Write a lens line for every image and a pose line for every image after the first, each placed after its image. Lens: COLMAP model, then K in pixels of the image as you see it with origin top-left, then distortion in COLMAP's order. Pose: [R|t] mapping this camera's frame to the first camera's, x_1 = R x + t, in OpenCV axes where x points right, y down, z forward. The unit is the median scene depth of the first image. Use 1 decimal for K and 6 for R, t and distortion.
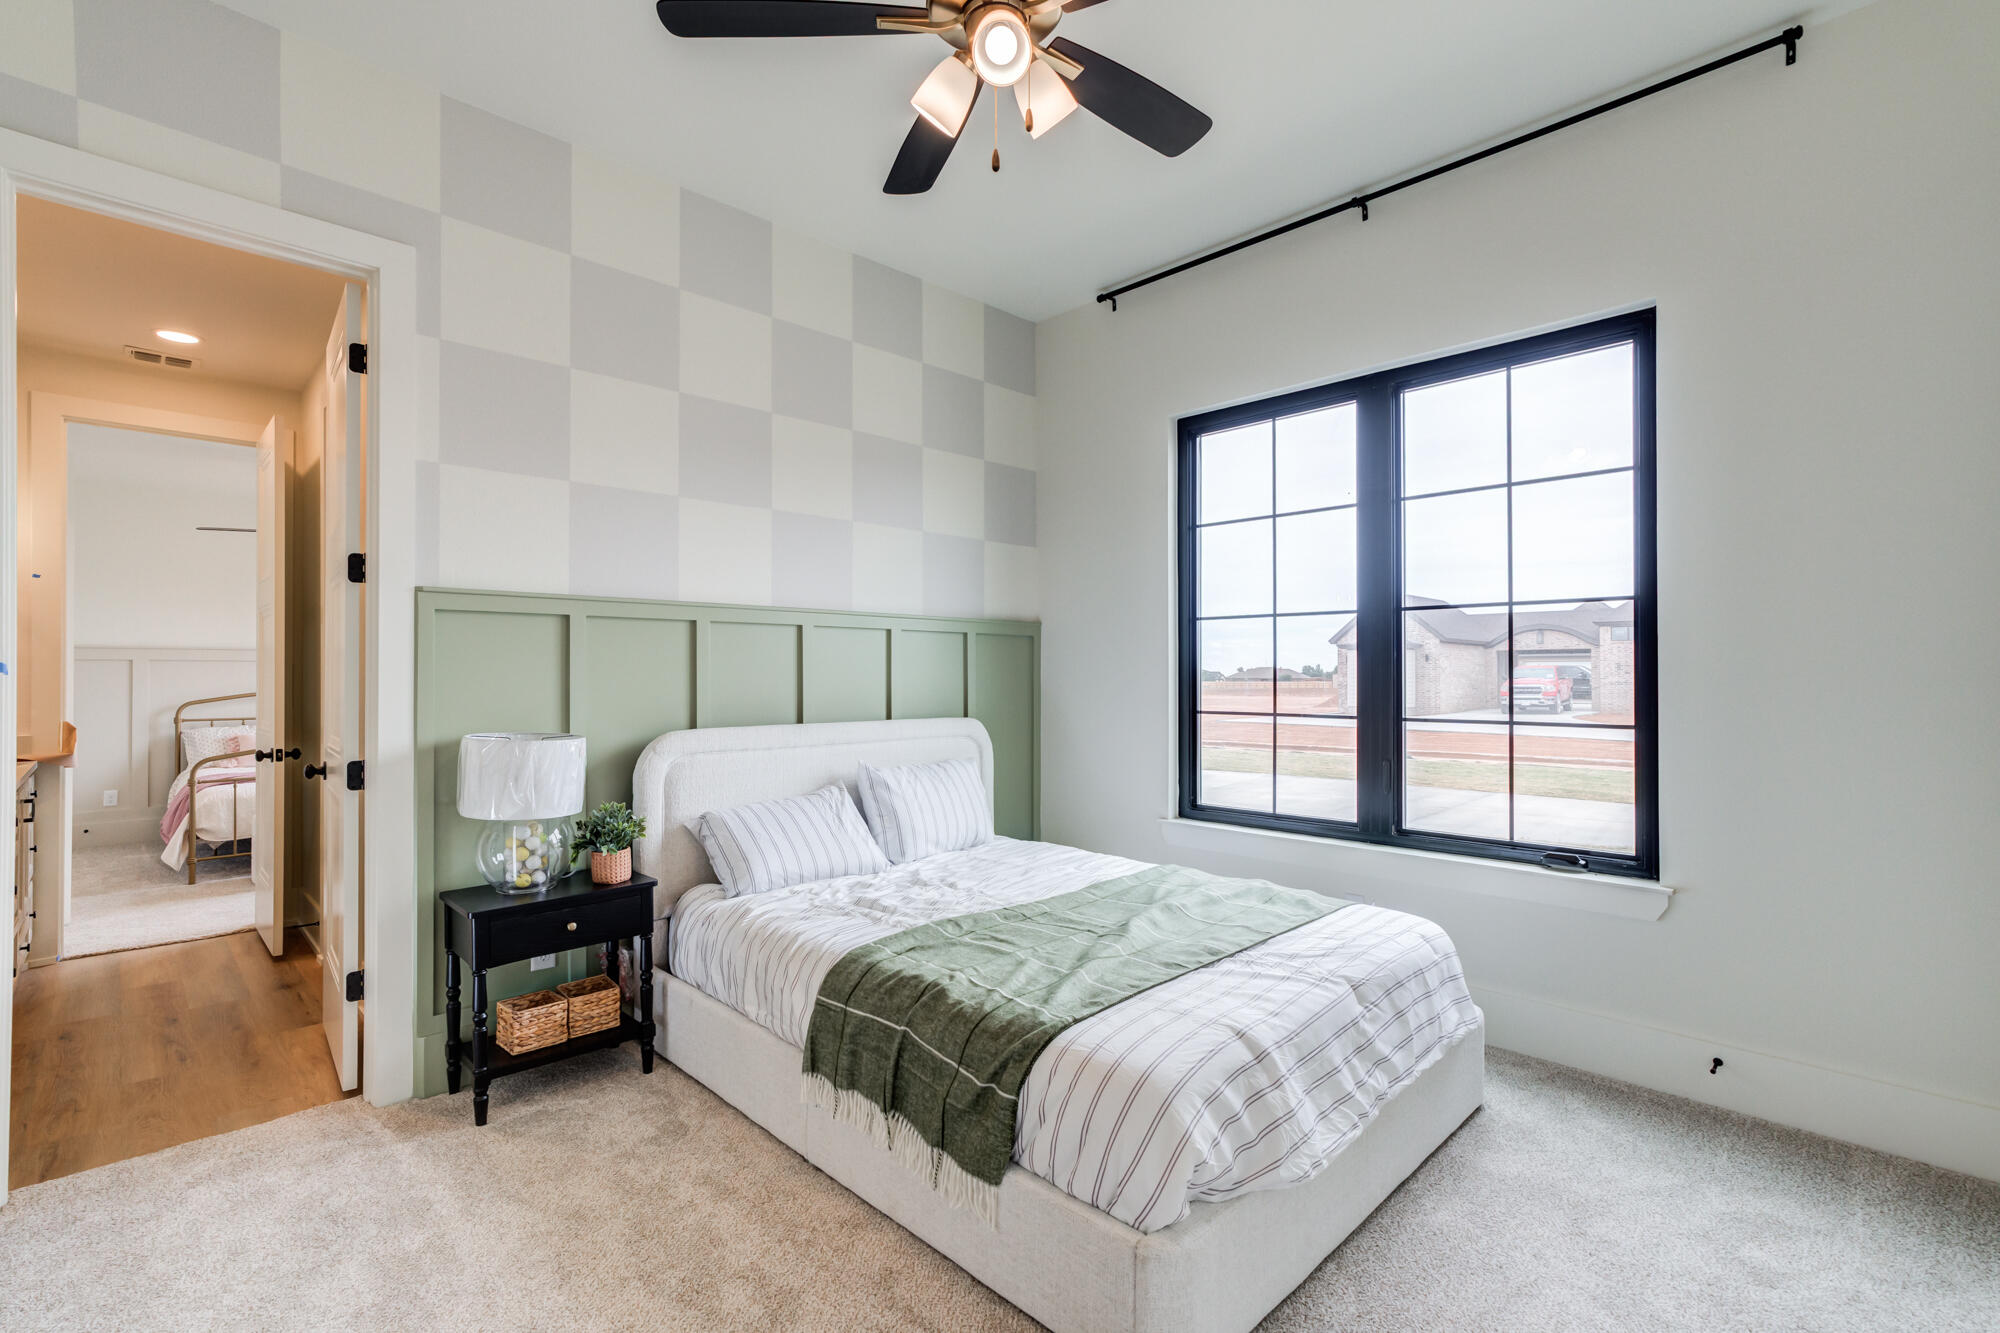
lens RADIAL K [[926.3, 0, 971.6], [0, 926.3, 665.1], [0, 0, 1]] dist [-0.015465, 0.007317]
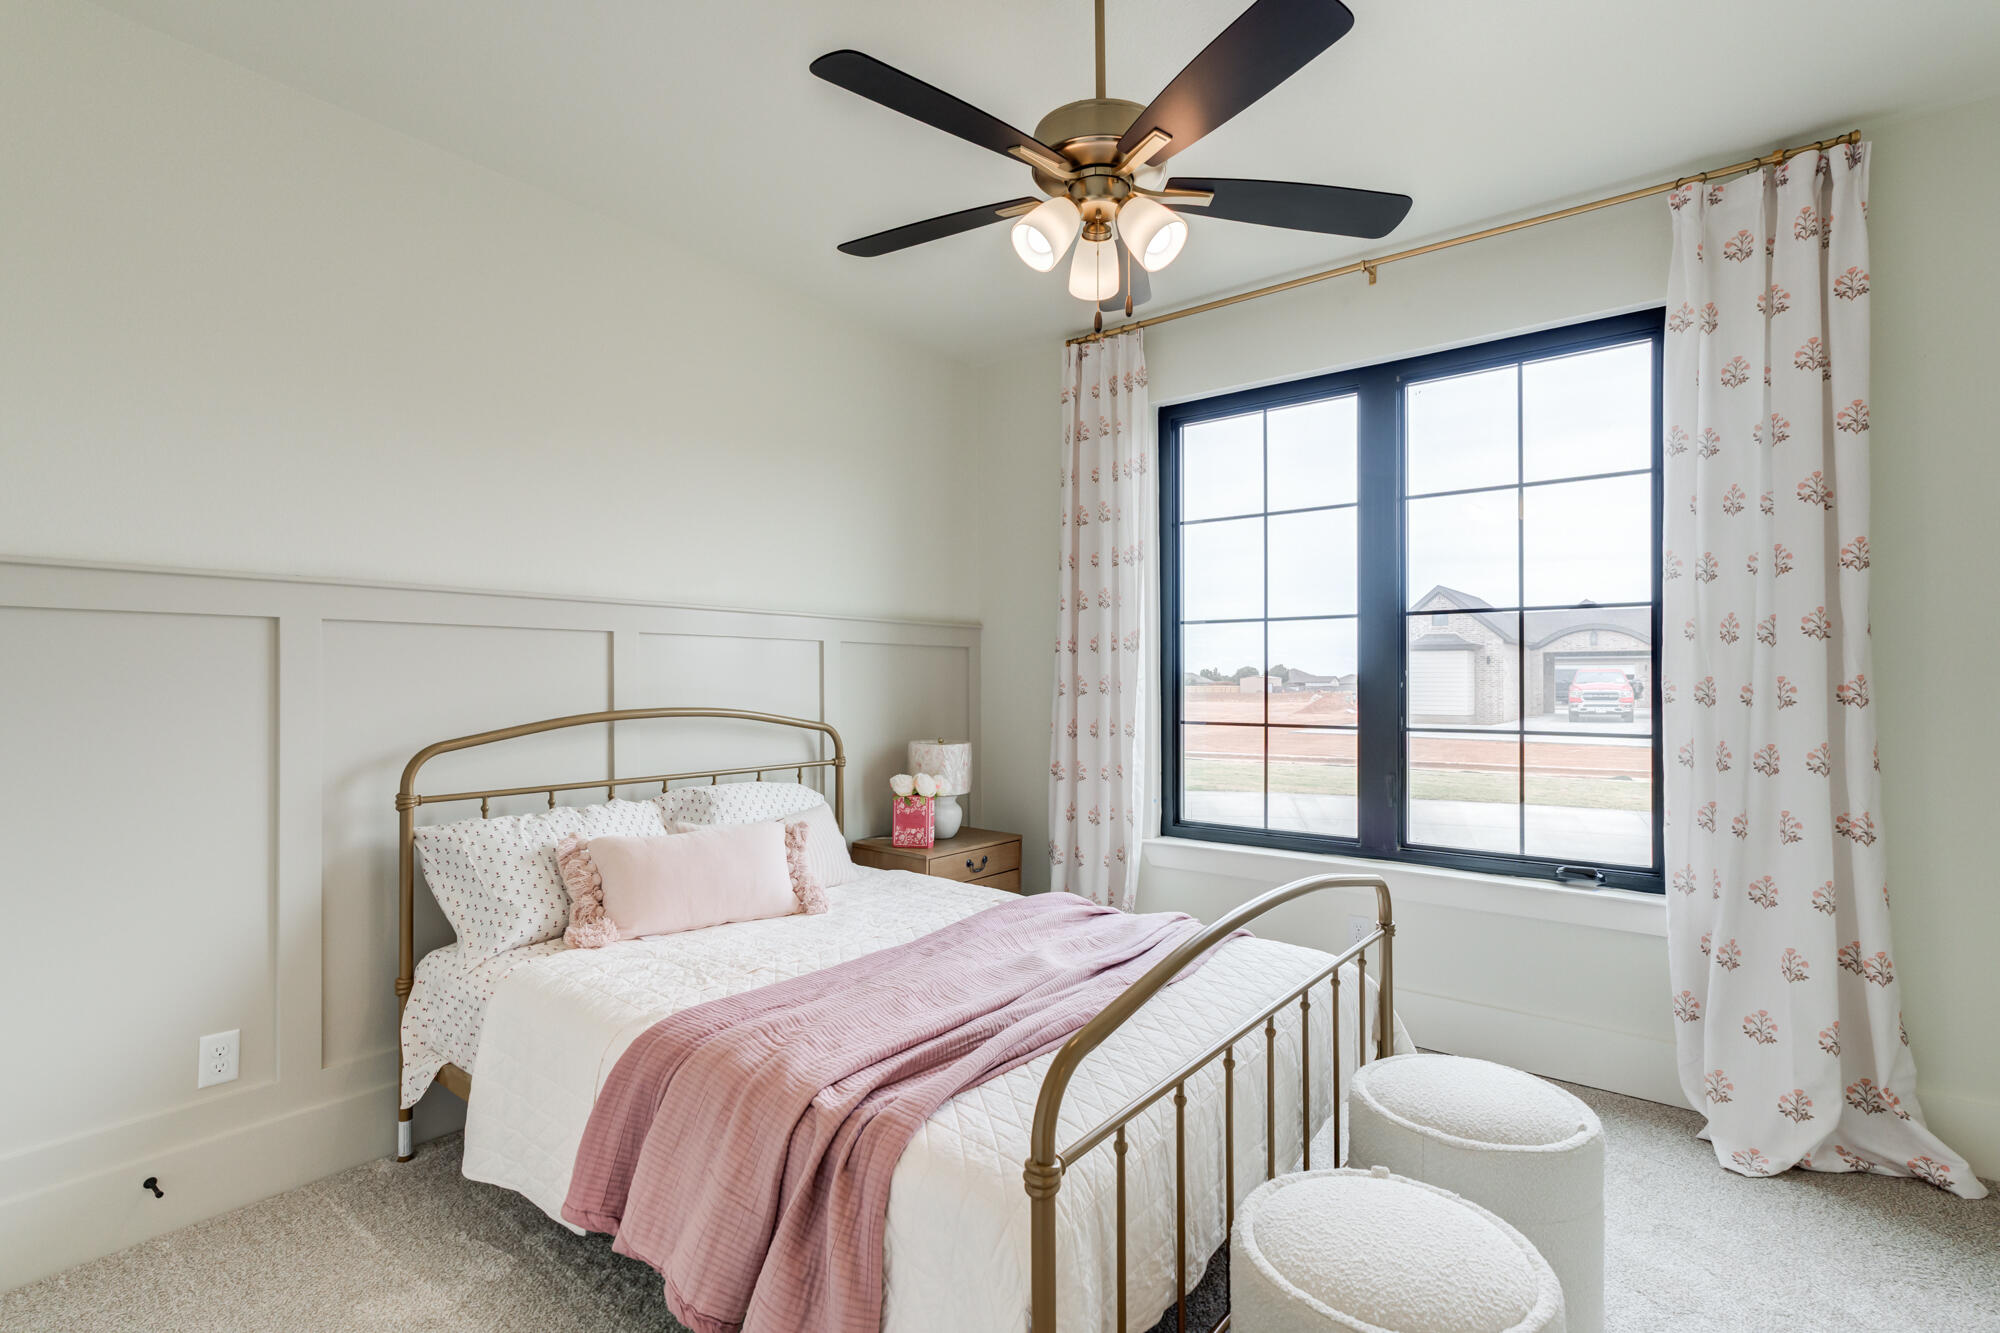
lens RADIAL K [[960.1, 0, 1007.3], [0, 960.1, 671.9], [0, 0, 1]] dist [0.005637, 0.001433]
pose [[0.988082, 0.002596, 0.153909, -0.092394], [-0.002504, 0.999997, -0.000794, 0.001661], [-0.153910, 0.000400, 0.988085, 0.081203]]
